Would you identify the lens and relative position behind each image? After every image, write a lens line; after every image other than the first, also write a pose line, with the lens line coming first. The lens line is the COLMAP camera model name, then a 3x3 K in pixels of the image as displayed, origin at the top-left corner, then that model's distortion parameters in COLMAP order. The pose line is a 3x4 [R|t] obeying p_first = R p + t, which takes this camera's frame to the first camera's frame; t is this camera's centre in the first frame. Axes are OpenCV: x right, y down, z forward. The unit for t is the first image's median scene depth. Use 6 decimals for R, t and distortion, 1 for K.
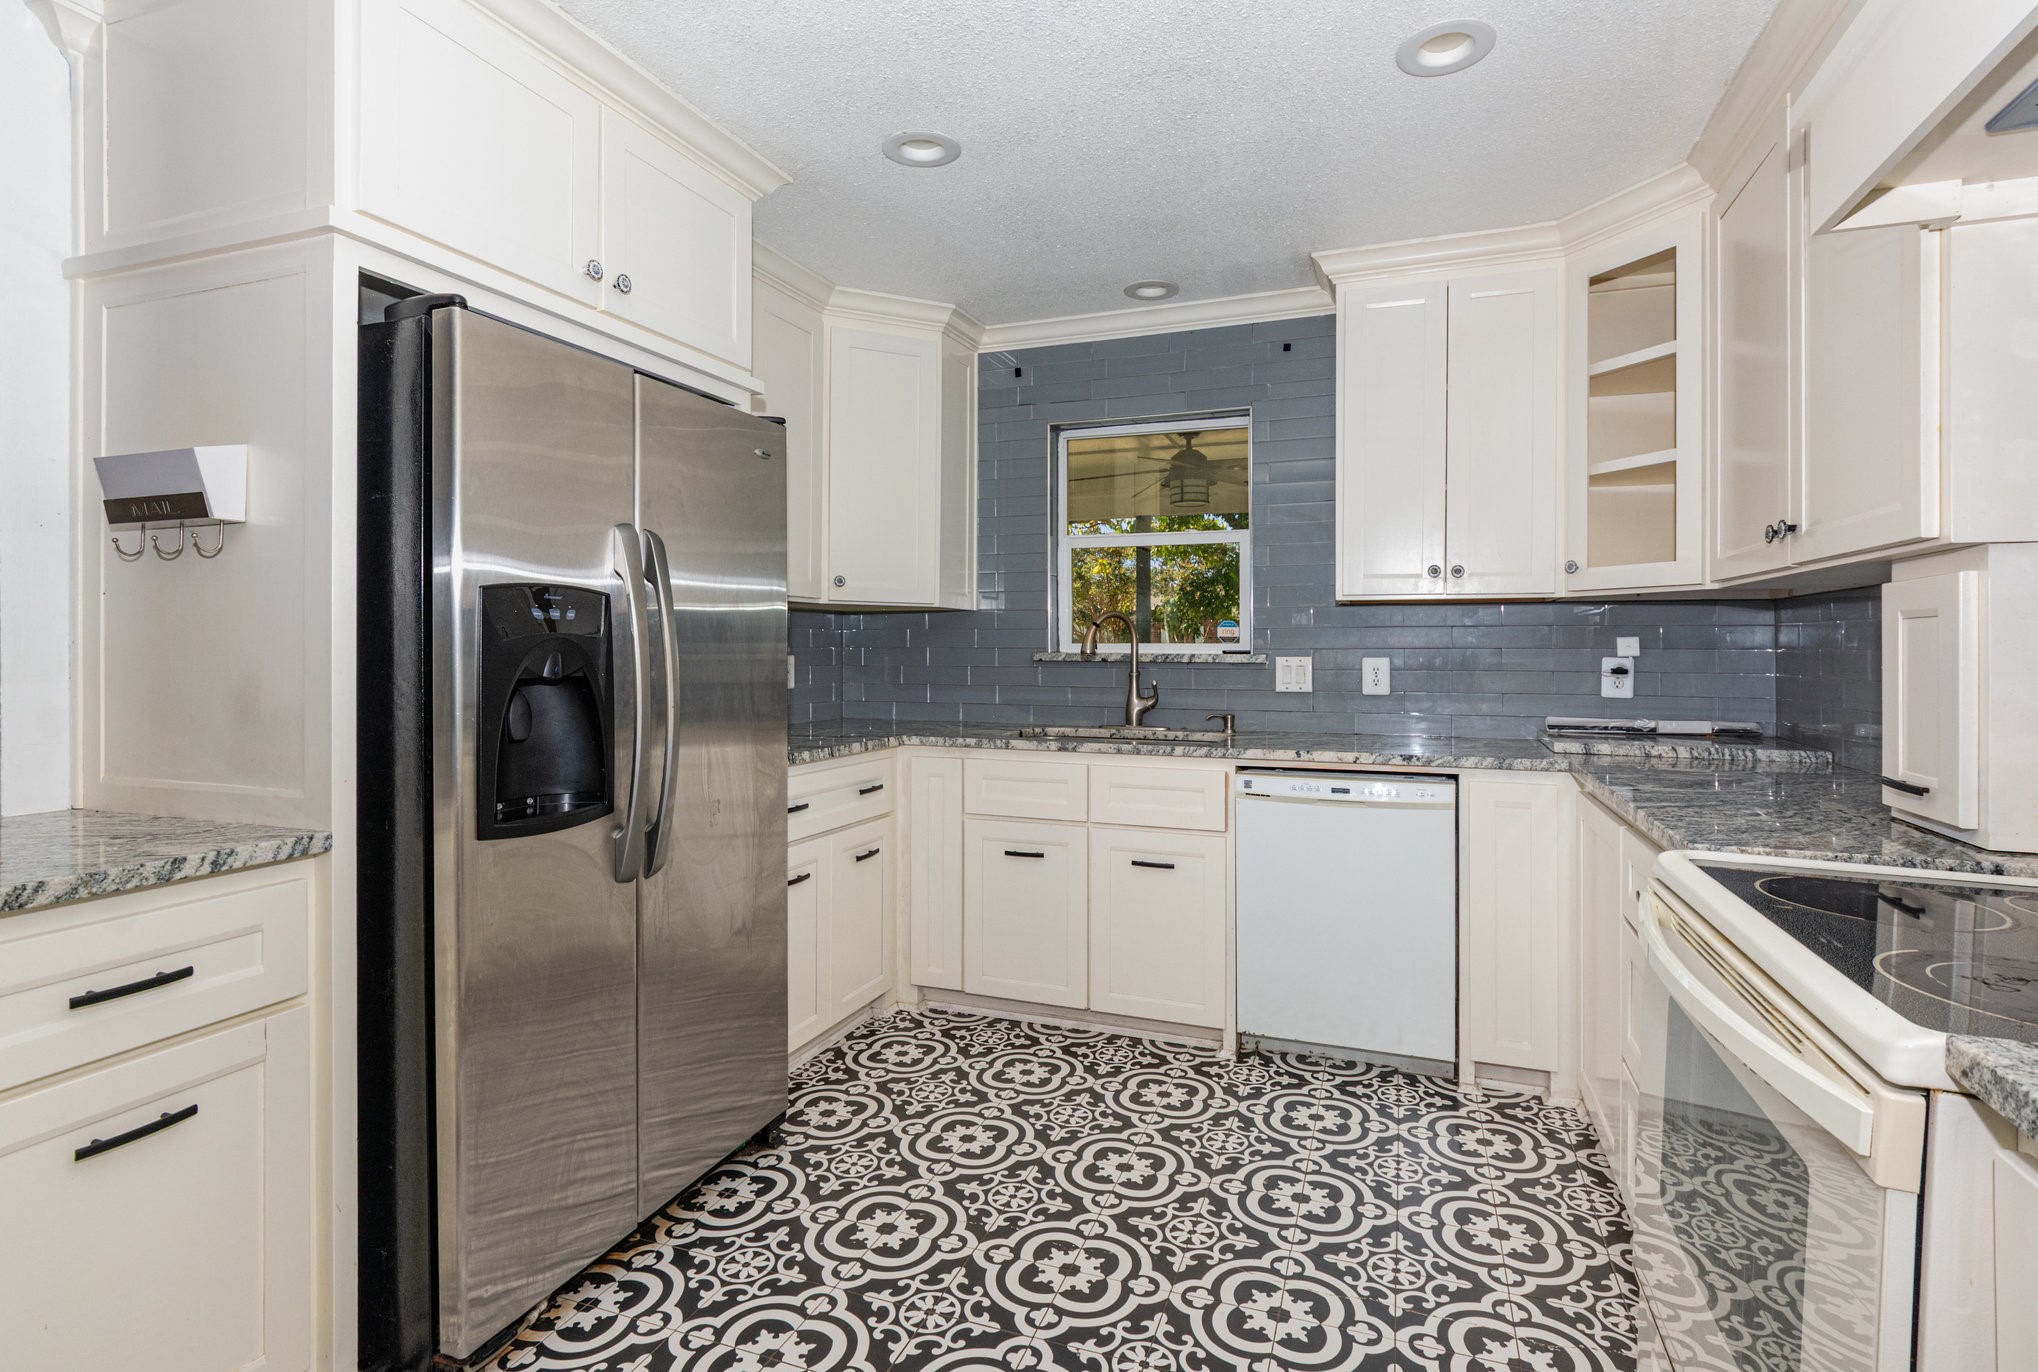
lens RADIAL K [[979.2, 0, 1044.1], [0, 979.2, 650.5], [0, 0, 1]] dist [0.004927, -0.002306]
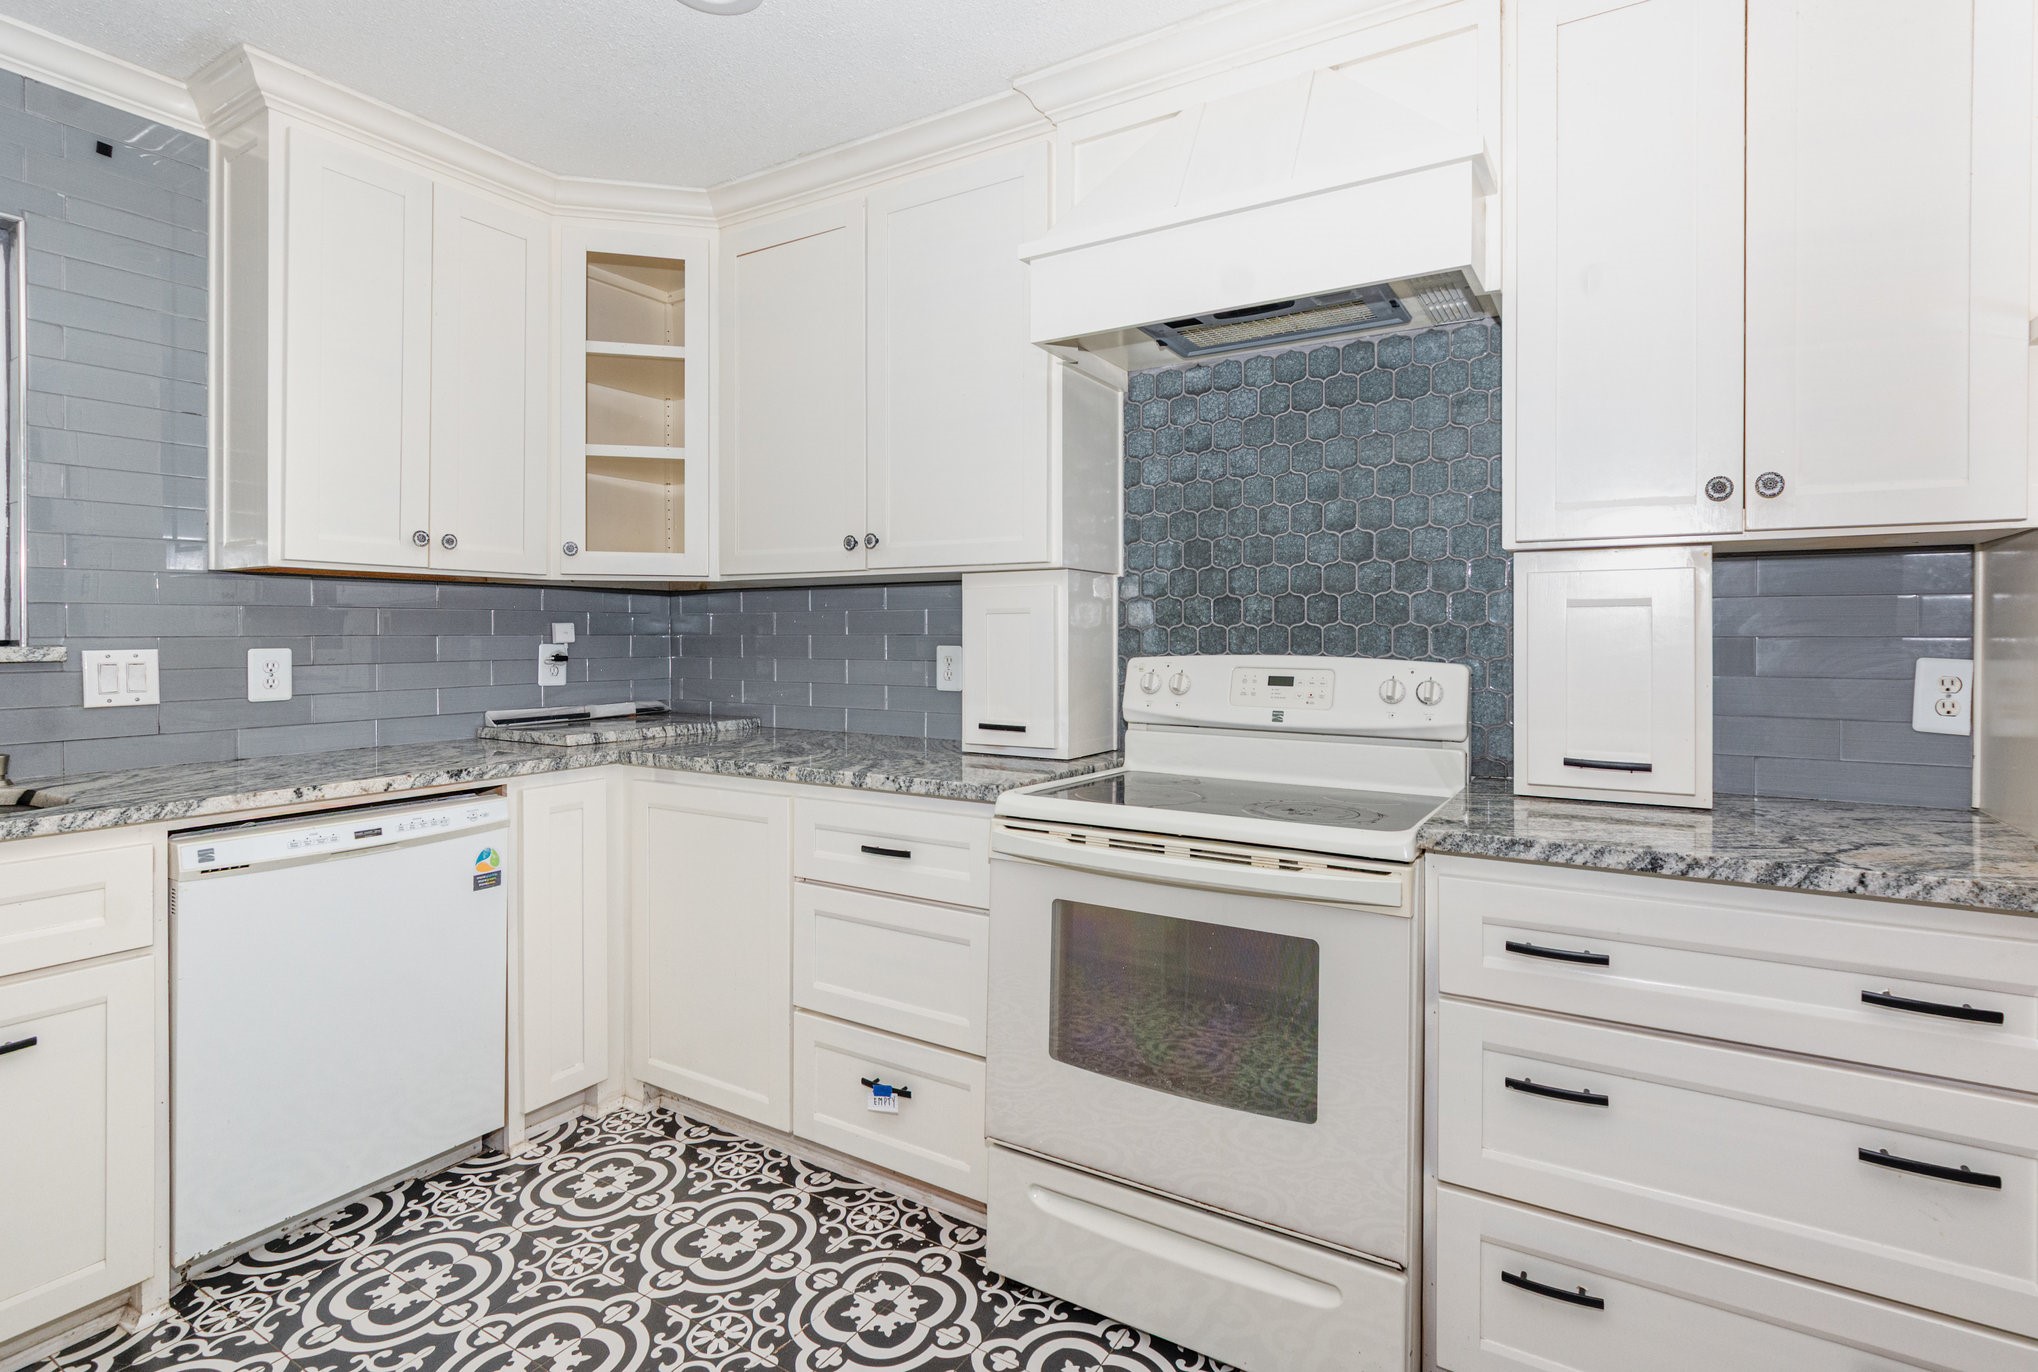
lens RADIAL K [[979.2, 0, 1064.7], [0, 979.2, 638.8], [0, 0, 1]] dist [0.004927, -0.002306]
pose [[0.182693, -0.007021, 0.983145, -0.306440], [0.002423, 0.999975, 0.006691, -0.003758], [-0.983167, 0.001160, 0.182705, 0.354488]]
